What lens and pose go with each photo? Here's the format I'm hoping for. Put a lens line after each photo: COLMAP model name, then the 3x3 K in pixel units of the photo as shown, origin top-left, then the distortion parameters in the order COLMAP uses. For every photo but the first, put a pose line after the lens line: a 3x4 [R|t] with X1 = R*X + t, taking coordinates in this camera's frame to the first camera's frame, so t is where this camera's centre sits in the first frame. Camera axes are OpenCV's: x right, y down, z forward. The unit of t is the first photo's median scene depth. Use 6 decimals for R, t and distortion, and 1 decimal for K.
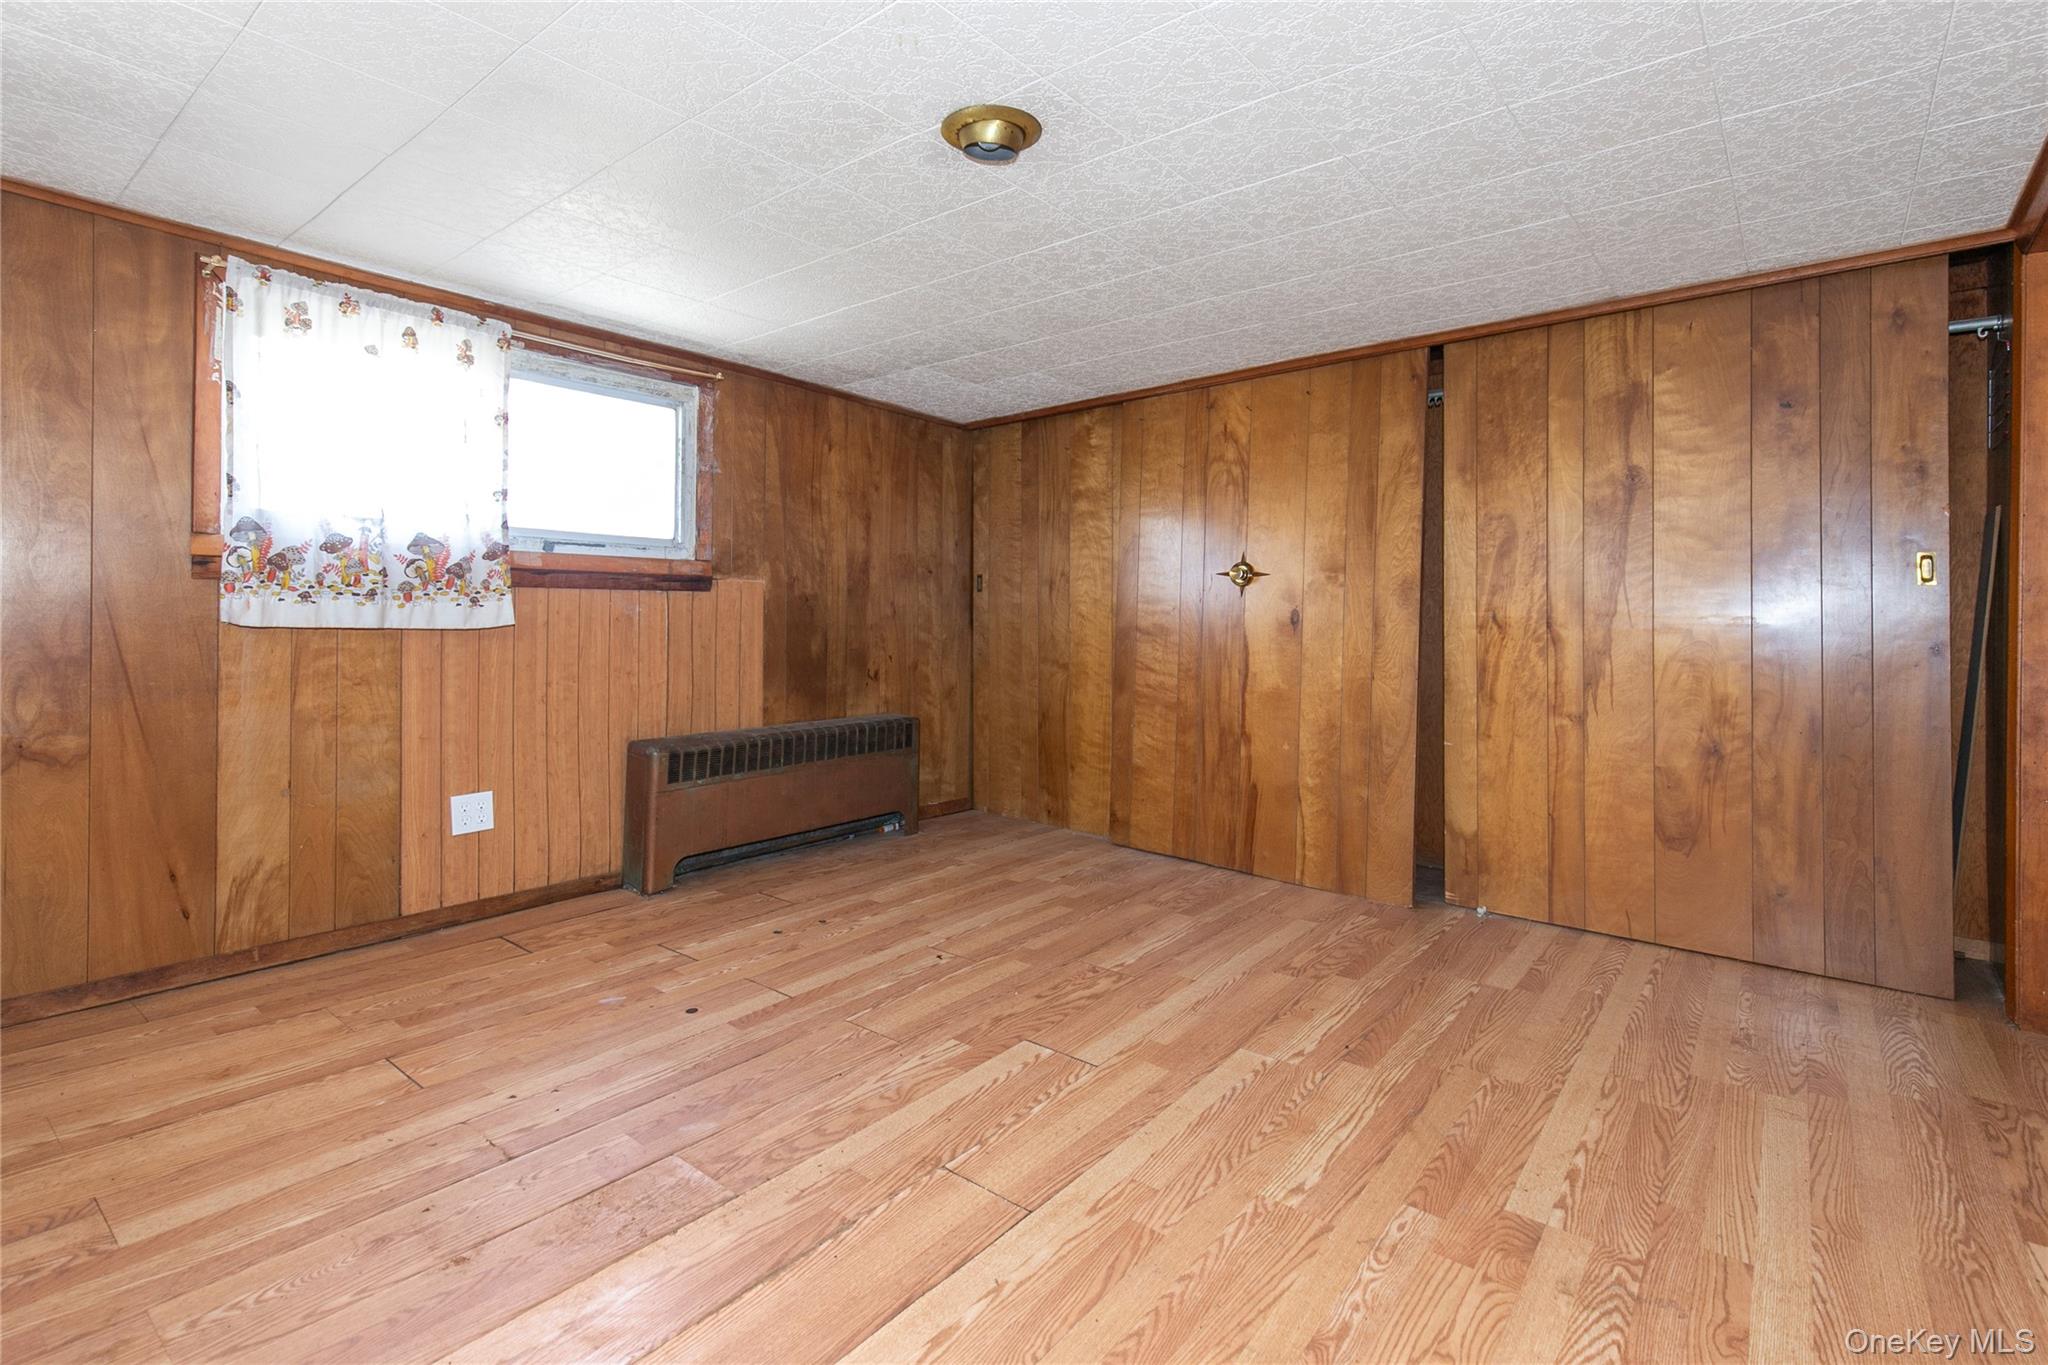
lens RADIAL K [[938.2, 0, 1041.5], [0, 938.2, 603.3], [0, 0, 1]] dist [0.007606, -0.000069]
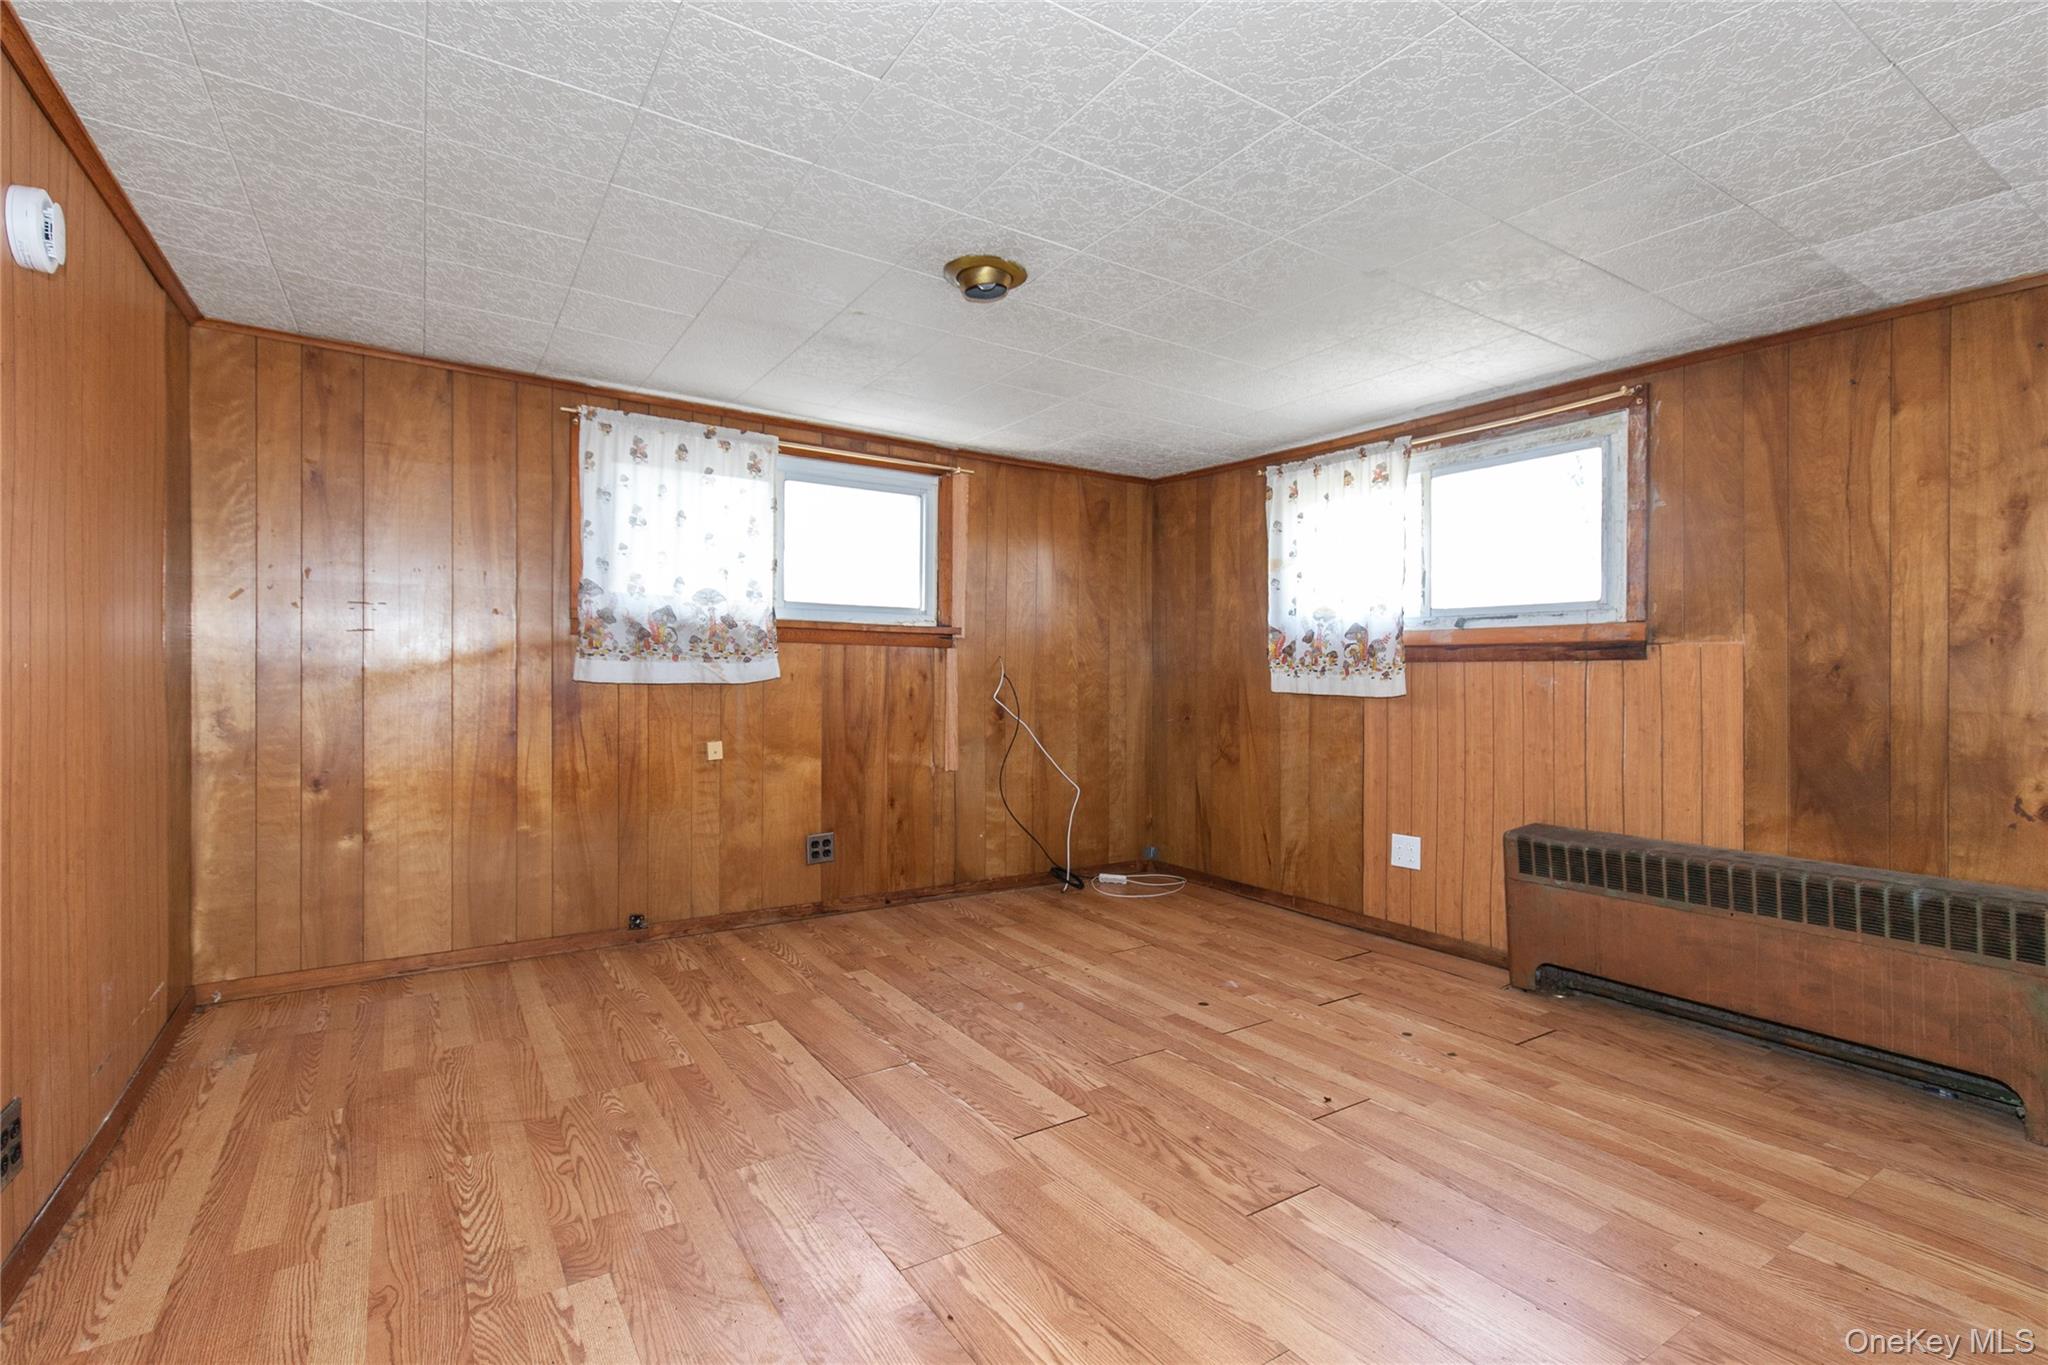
lens RADIAL K [[938.2, 0, 1025.2], [0, 938.2, 683.4], [0, 0, 1]] dist [0.007606, -0.000069]
pose [[-0.304388, -0.003726, -0.952541, 0.736505], [-0.002200, 0.999992, -0.003208, 0.014565], [0.952546, 0.001119, -0.304394, 0.970817]]
